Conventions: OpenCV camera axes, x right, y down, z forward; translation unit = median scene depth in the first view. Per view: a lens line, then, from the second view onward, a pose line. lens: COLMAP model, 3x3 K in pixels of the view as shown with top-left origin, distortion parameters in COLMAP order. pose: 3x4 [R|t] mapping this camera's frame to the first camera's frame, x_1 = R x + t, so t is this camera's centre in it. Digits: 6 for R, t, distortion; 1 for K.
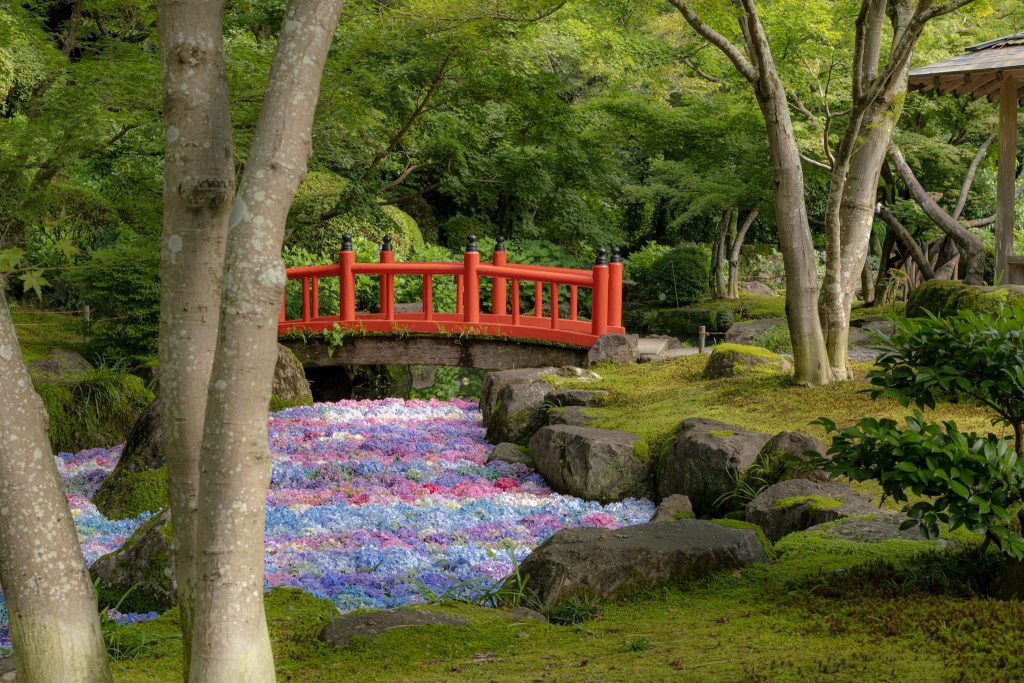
lens RADIAL K [[1417.4, 0, 512.0], [0, 1417.4, 341.5], [0, 0, 1]] dist [-0.001252, -0.086781]
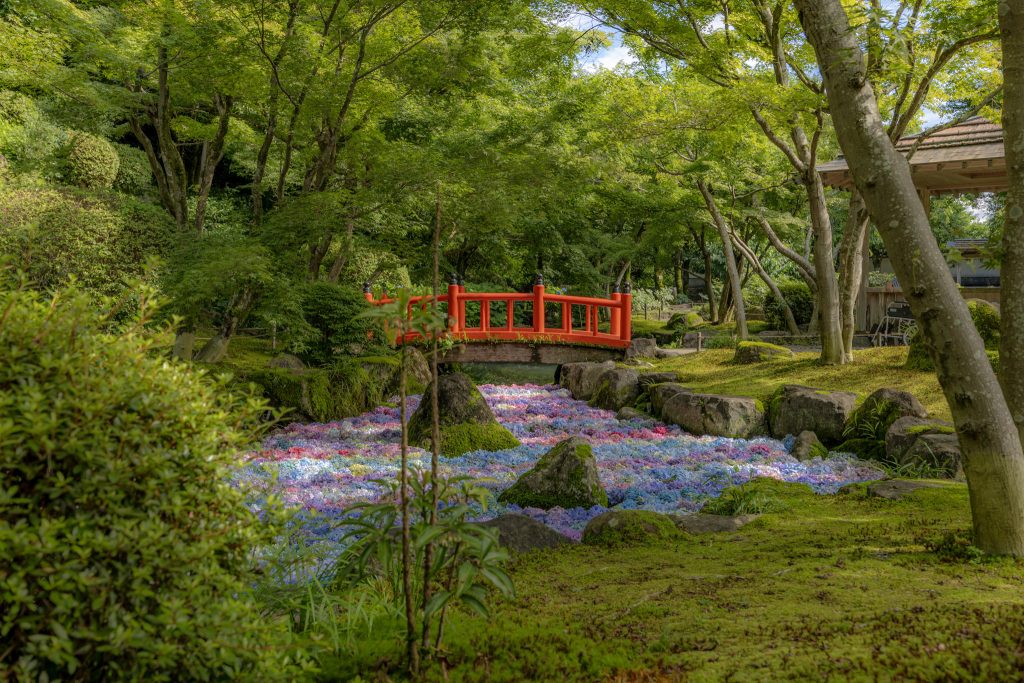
lens RADIAL K [[983.9, 0, 505.0], [0, 983.9, 339.7], [0, 0, 1]] dist [-0.015679, 0.001196]
pose [[0.989321, -0.011329, 0.145314, -0.216405], [0.014121, 0.999735, -0.018195, 0.012516], [-0.145069, 0.020053, 0.989218, -0.020160]]
